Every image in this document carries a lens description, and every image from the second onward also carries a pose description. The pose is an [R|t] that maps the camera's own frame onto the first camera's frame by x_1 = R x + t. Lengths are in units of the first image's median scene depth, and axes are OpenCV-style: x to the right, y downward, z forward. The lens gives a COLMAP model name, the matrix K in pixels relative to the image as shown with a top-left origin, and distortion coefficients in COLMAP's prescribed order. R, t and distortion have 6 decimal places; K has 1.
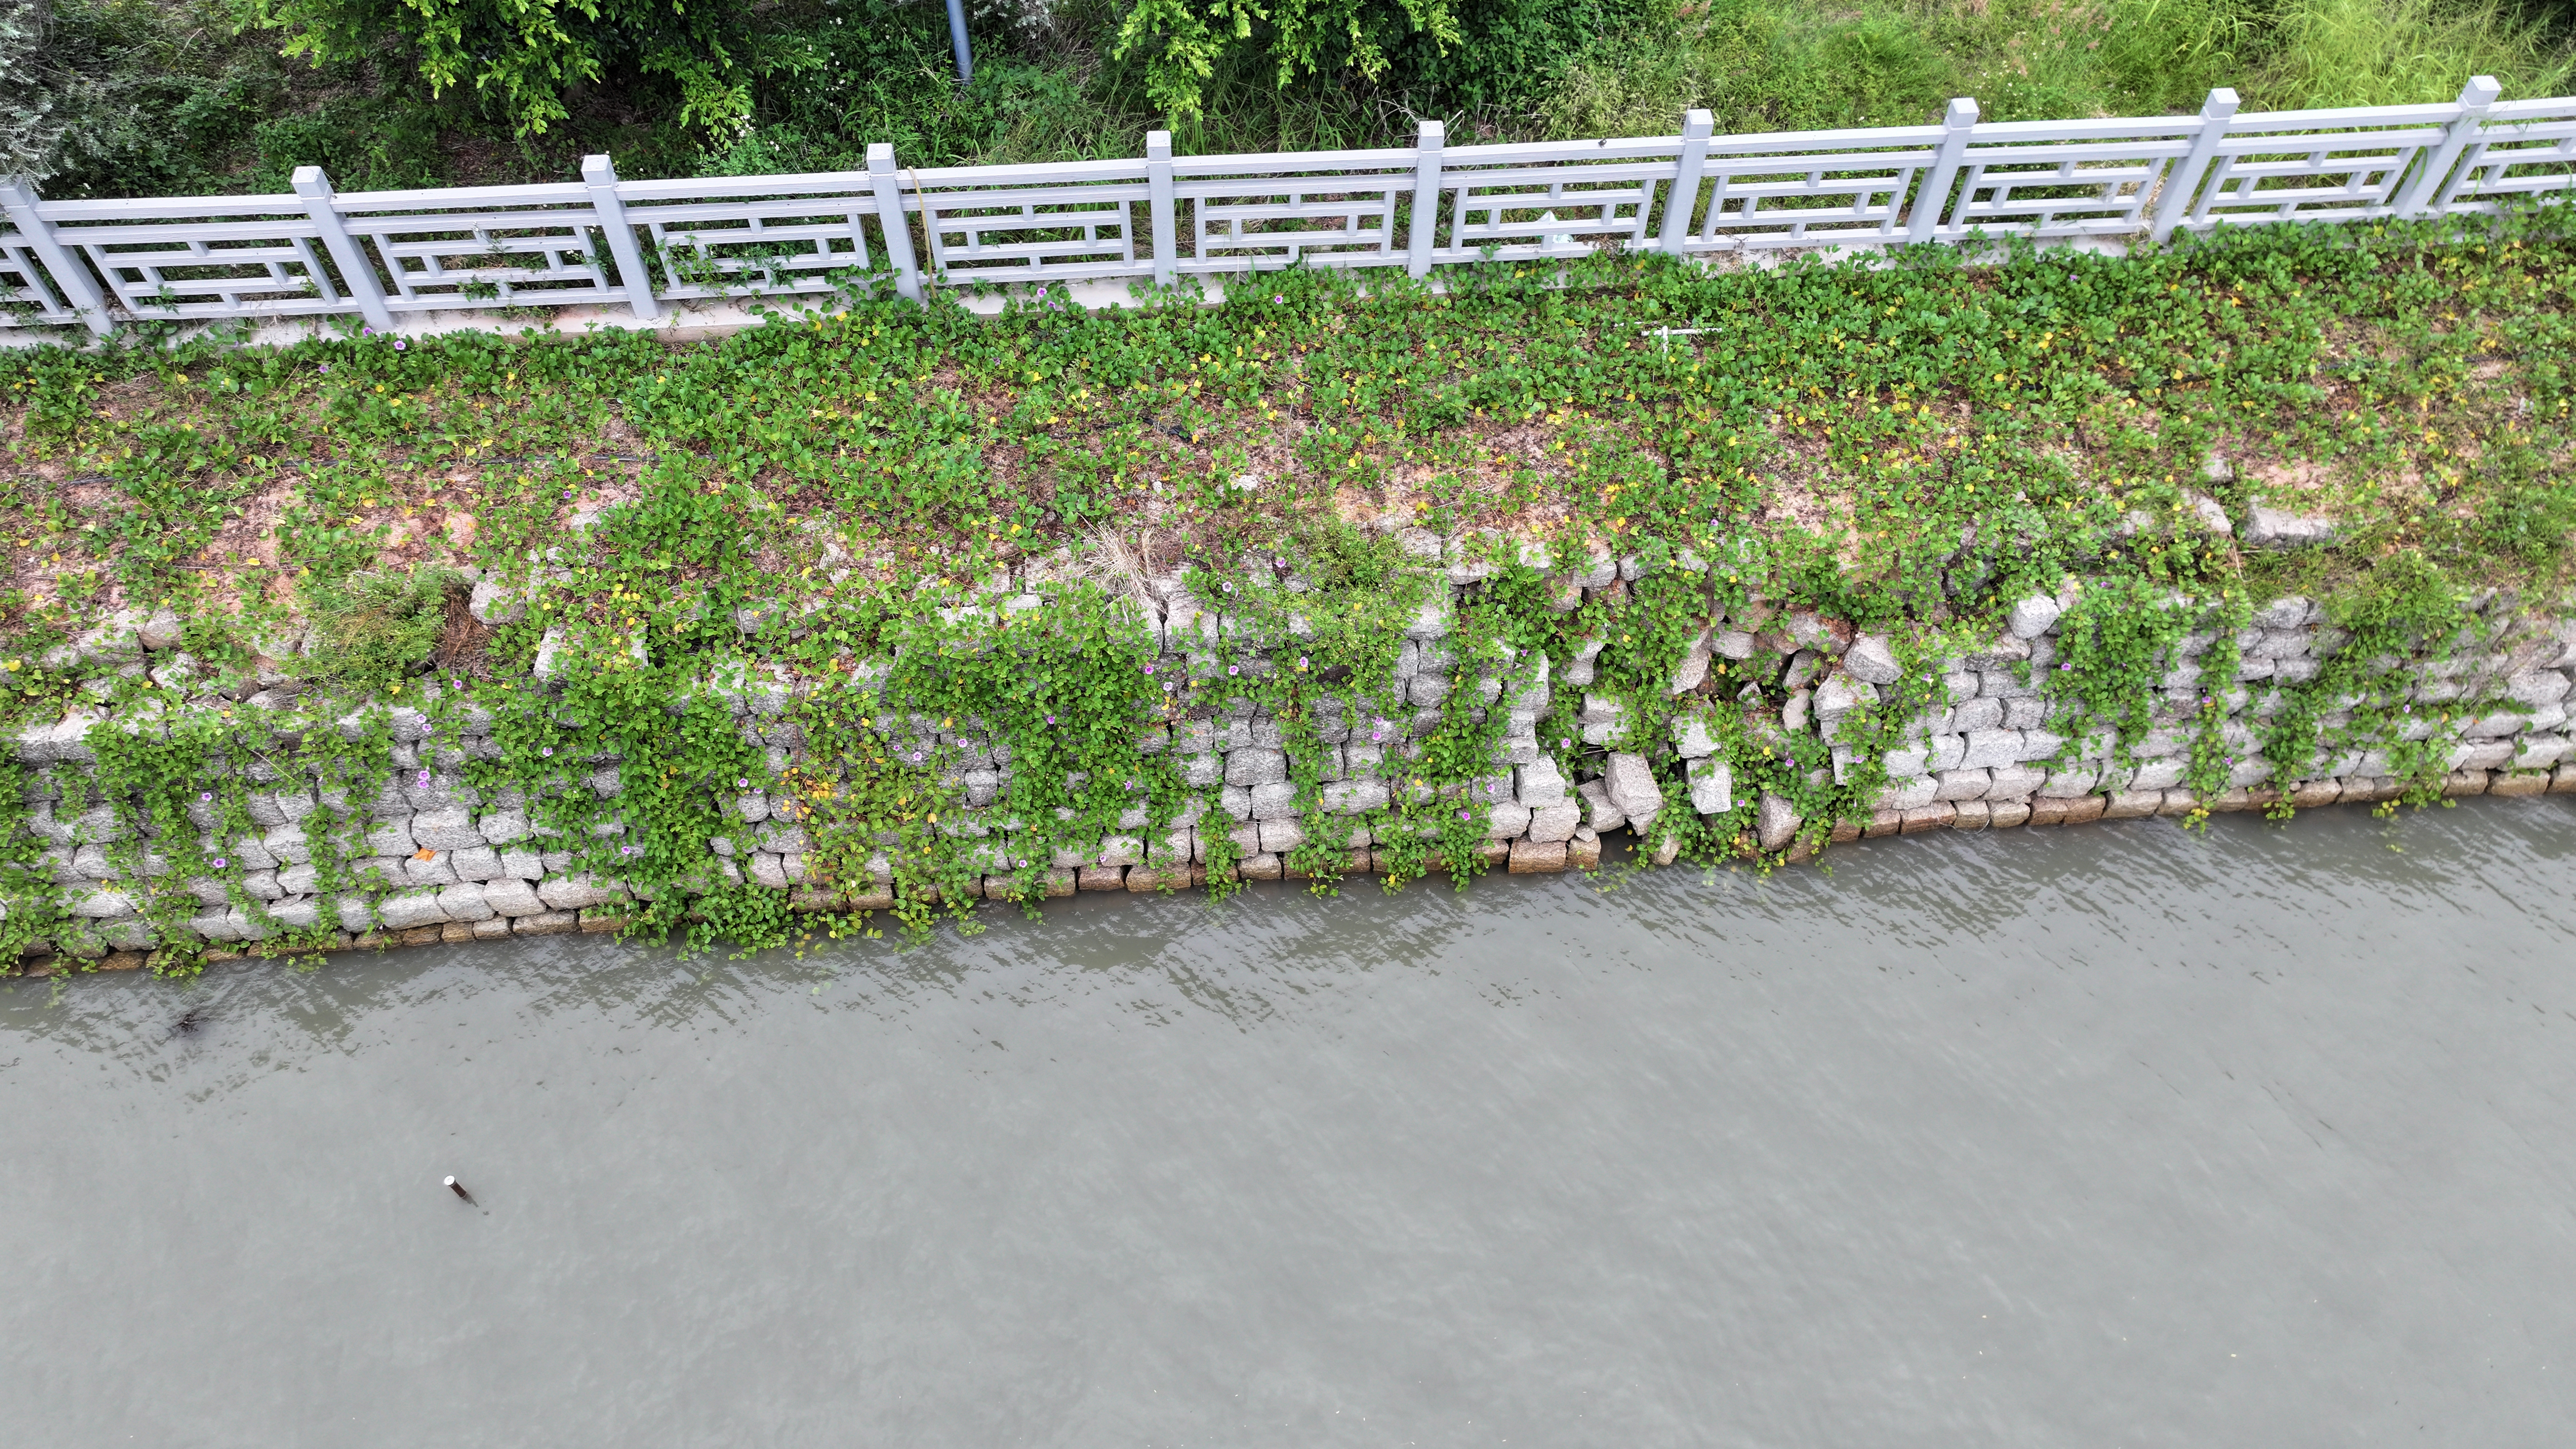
lens RADIAL K [[1846.5, 0, 1317.8], [0, 1846.5, 714.7], [0, 0, 1]] dist [0.007273, 0.001223]
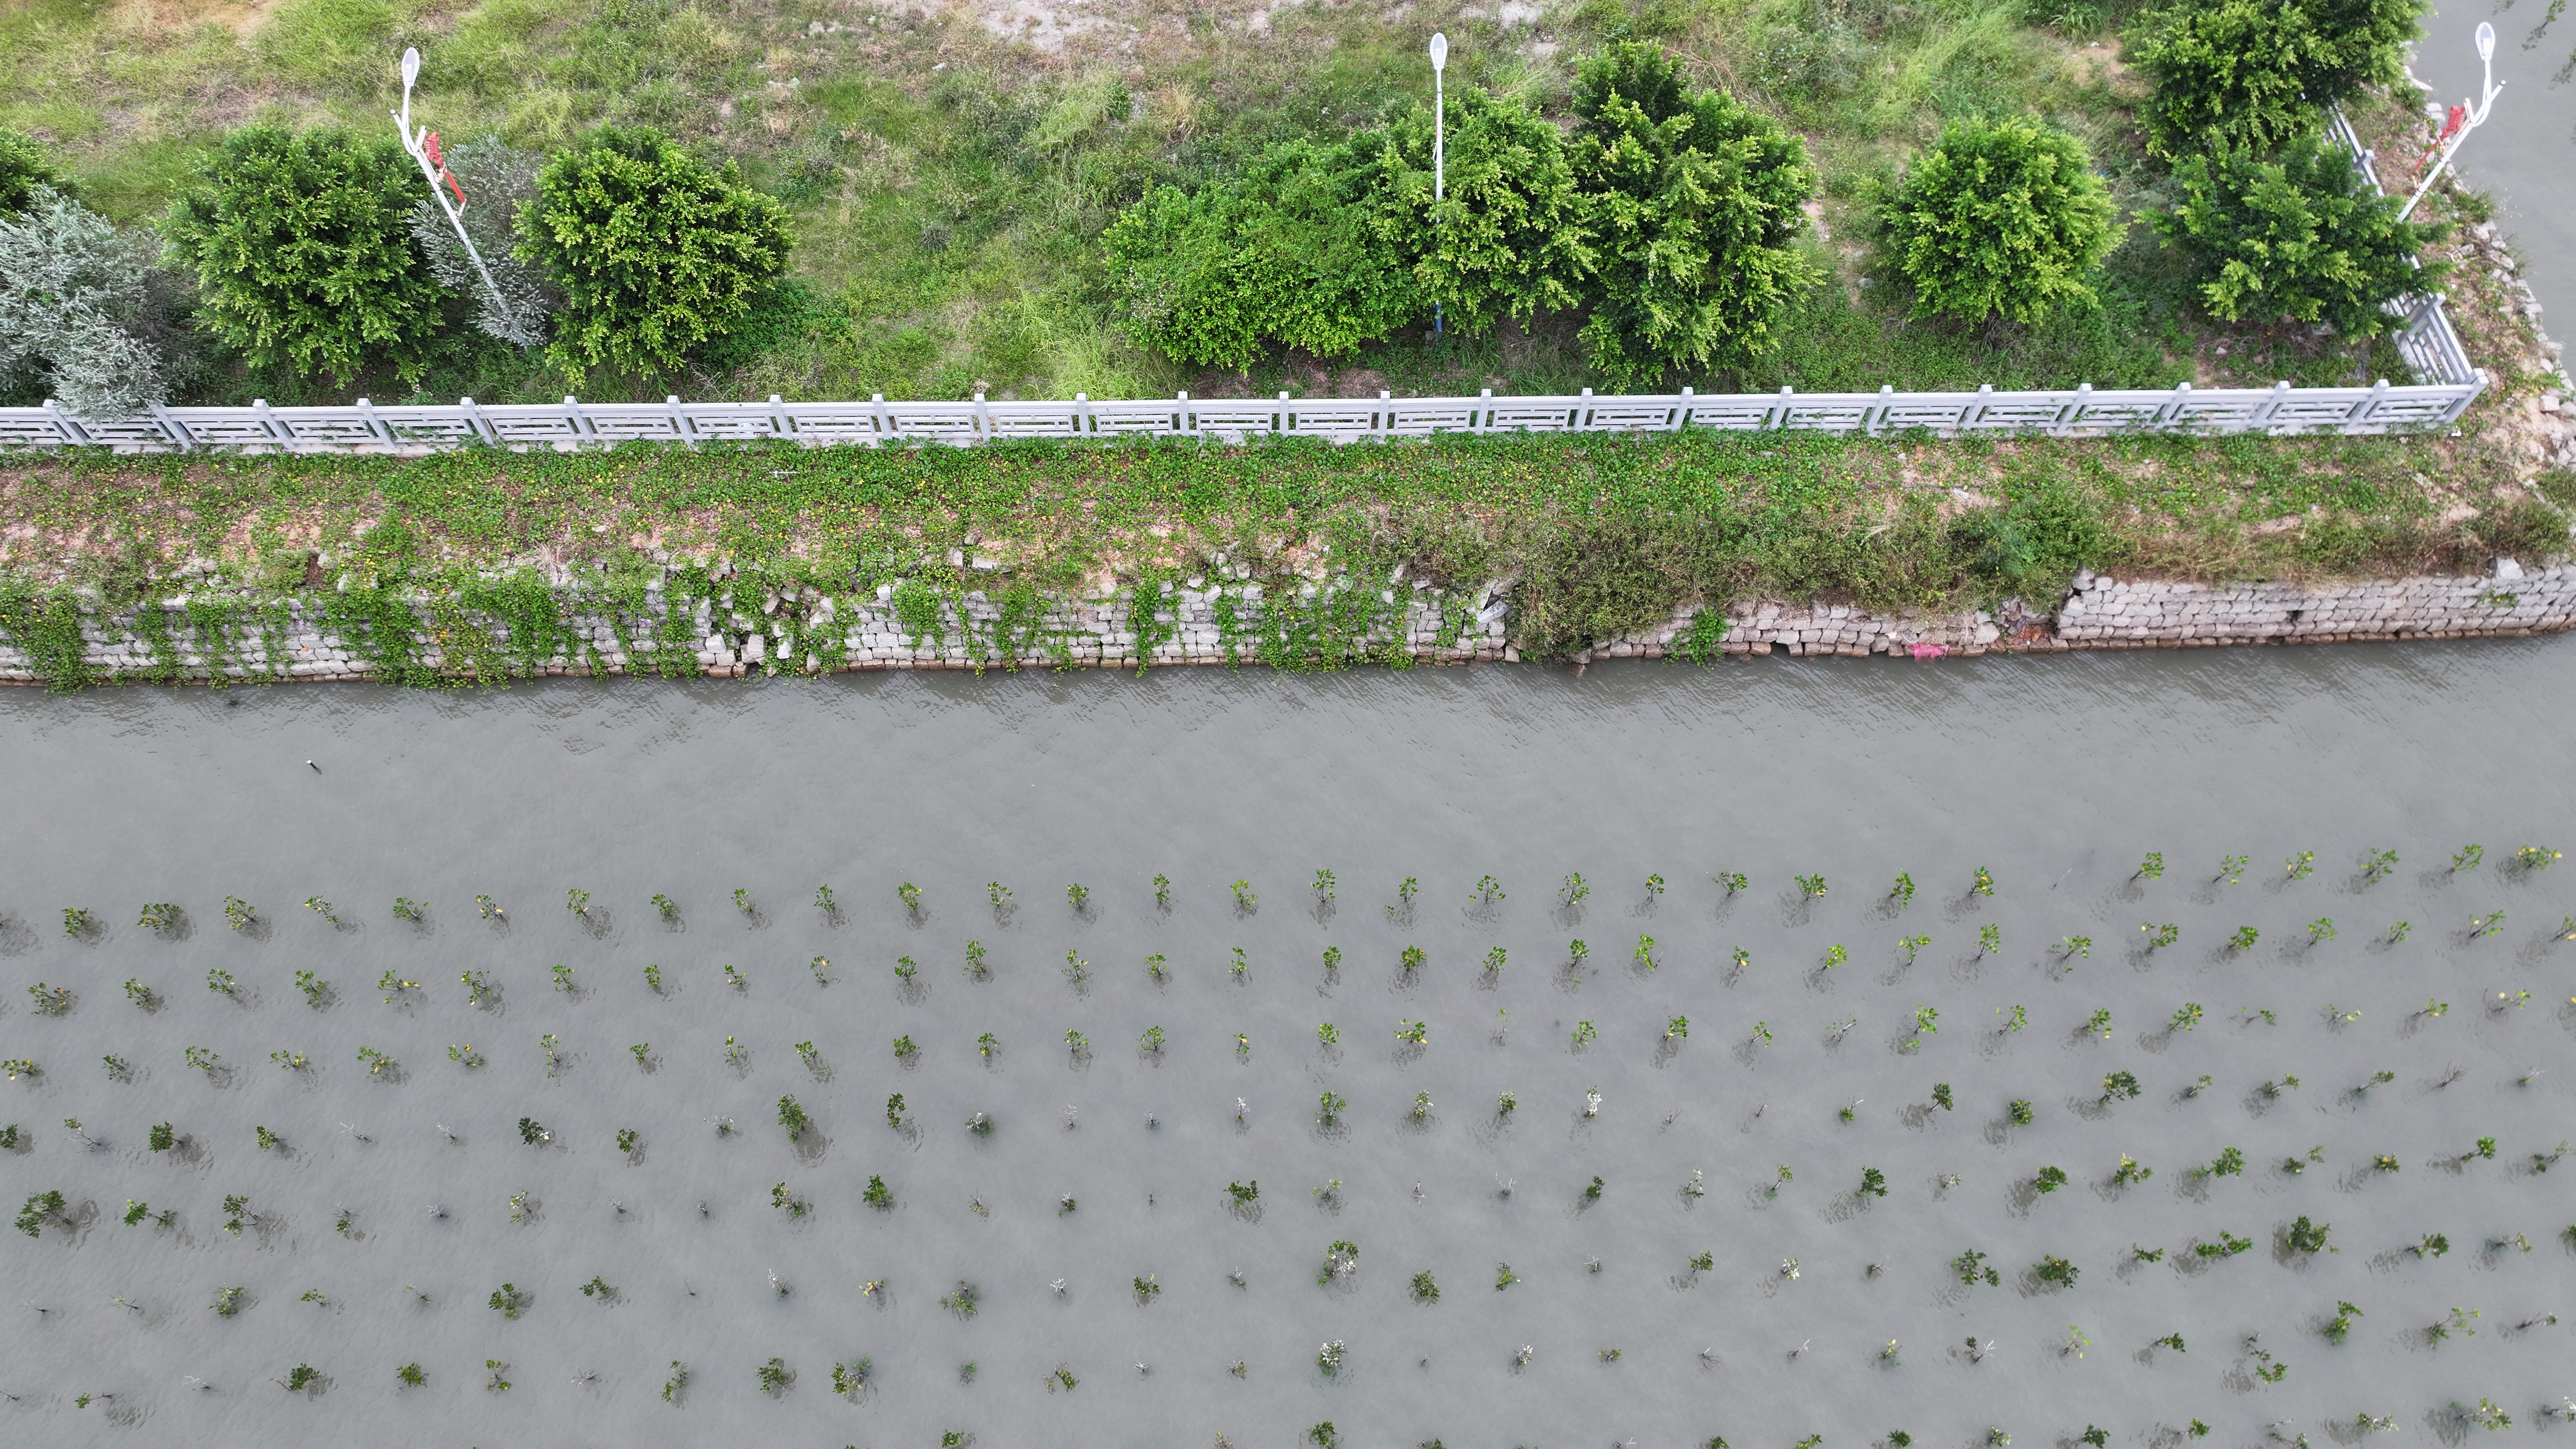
lens RADIAL K [[1813.9, 0, 1288.0], [0, 1813.9, 724.5], [0, 0, 1]] dist [0.006854, -0.000007]
pose [[0.998069, 0.052984, -0.032431, 1.067755], [-0.049008, 0.992378, 0.113063, -0.190574], [0.038175, -0.111255, 0.993058, -1.639050]]
